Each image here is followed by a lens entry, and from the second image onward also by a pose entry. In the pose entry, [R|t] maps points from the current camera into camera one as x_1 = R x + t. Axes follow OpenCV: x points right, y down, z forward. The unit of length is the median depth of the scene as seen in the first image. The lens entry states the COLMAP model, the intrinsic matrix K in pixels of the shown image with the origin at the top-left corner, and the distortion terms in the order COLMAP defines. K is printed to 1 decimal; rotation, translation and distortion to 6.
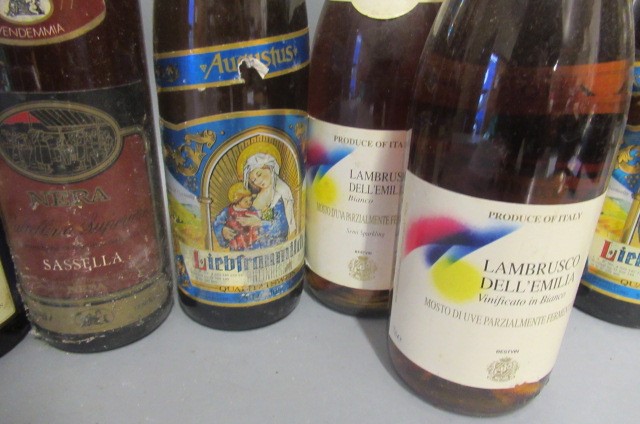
lens RADIAL K [[478.4, 0, 310.0], [0, 478.4, 210.3], [0, 0, 1]] dist [-0.008656, -0.002941]
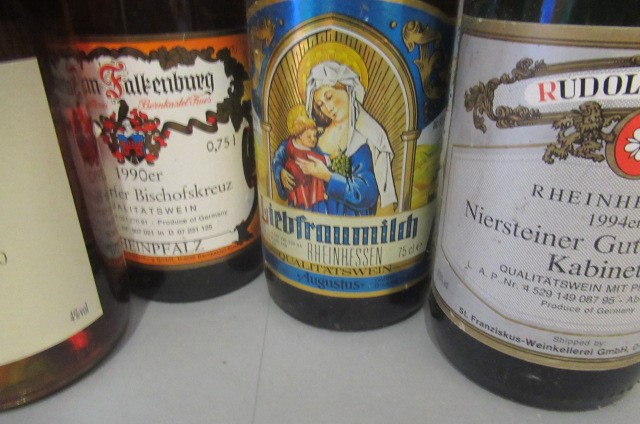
lens RADIAL K [[478.4, 0, 310.0], [0, 478.4, 210.3], [0, 0, 1]] dist [-0.008656, -0.002941]
pose [[0.784604, 0.252416, -0.566288, 0.269461], [-0.238591, 0.965959, 0.099992, 0.014045], [0.572251, 0.056657, 0.818119, 0.456887]]
